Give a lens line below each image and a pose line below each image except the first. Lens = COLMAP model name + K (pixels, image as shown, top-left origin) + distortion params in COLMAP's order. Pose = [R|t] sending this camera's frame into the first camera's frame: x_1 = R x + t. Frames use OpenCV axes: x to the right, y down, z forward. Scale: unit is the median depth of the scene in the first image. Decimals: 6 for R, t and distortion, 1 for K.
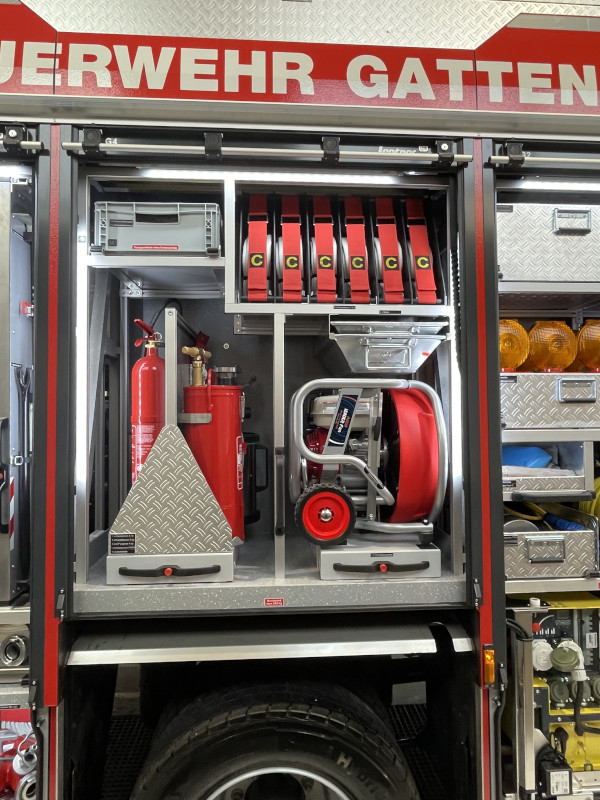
lens RADIAL K [[569.7, 0, 304.4], [0, 569.7, 402.1], [0, 0, 1]] dist [-0.006522, 0.004196]
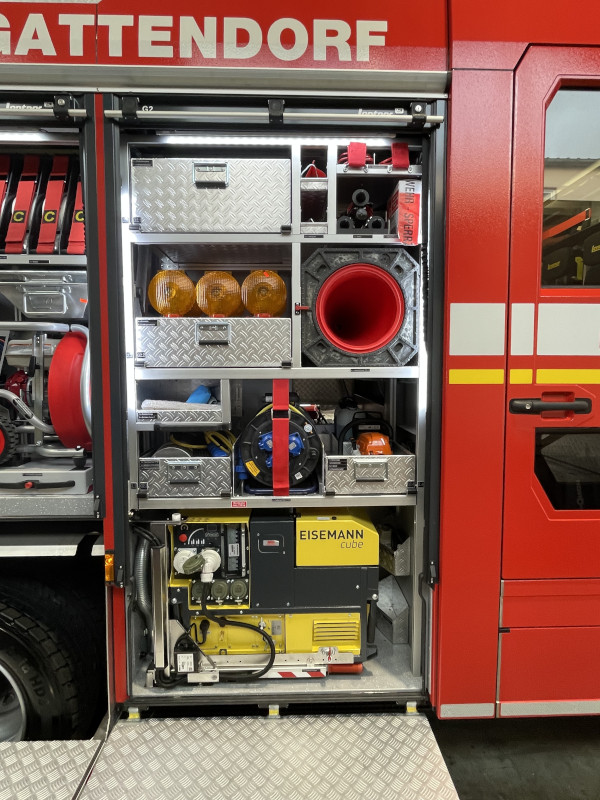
lens RADIAL K [[485.8, 0, 301.3], [0, 485.8, 398.2], [0, 0, 1]] dist [-0.001376, -0.001069]
pose [[0.998903, 0.011060, -0.045506, 0.710497], [-0.005912, 0.993717, 0.111763, -0.002301], [0.046457, -0.111371, 0.992692, 0.053814]]
